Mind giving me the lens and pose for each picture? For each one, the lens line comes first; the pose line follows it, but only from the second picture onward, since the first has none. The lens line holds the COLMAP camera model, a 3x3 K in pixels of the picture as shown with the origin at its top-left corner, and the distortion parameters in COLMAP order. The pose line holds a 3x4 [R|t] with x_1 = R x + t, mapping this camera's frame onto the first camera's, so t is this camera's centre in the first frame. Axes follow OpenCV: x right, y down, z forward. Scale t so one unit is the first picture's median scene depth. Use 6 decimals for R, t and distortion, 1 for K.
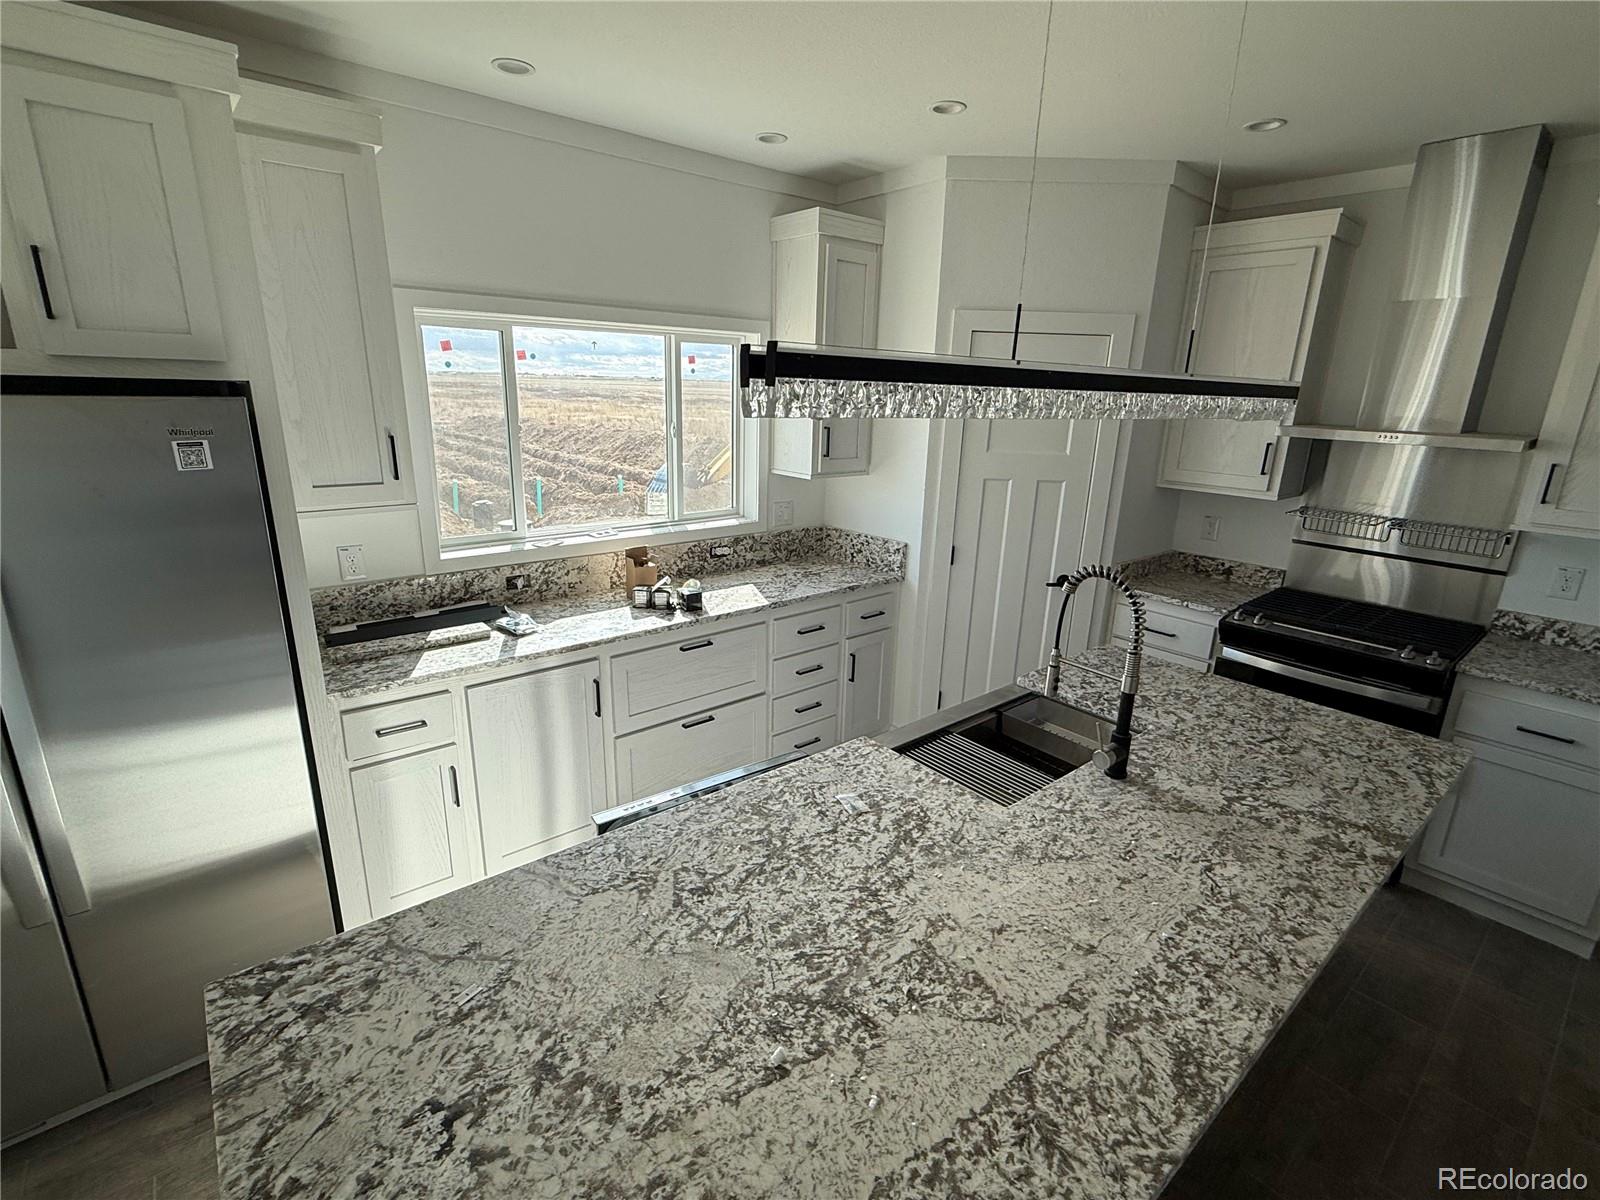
lens RADIAL K [[749.4, 0, 796.9], [0, 749.4, 601.5], [0, 0, 1]] dist [0.001608, -0.000013]
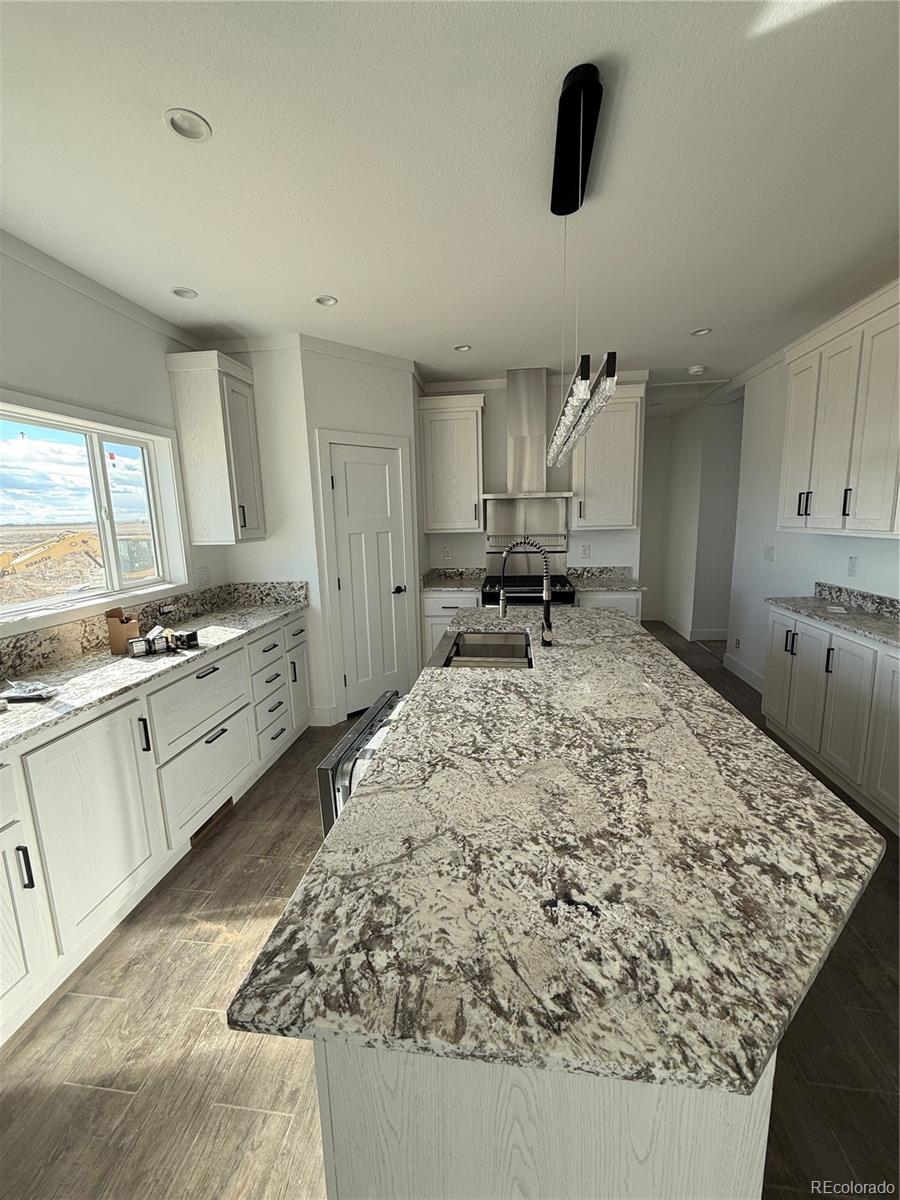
lens RADIAL K [[479.8, 0, 449.8], [0, 479.8, 596.2], [0, 0, 1]] dist [0.000735, -0.000062]
pose [[0.727734, -0.158158, 0.667375, -0.416004], [0.235055, 0.971633, -0.026051, 0.060841], [-0.644323, 0.175828, 0.744266, 0.165231]]
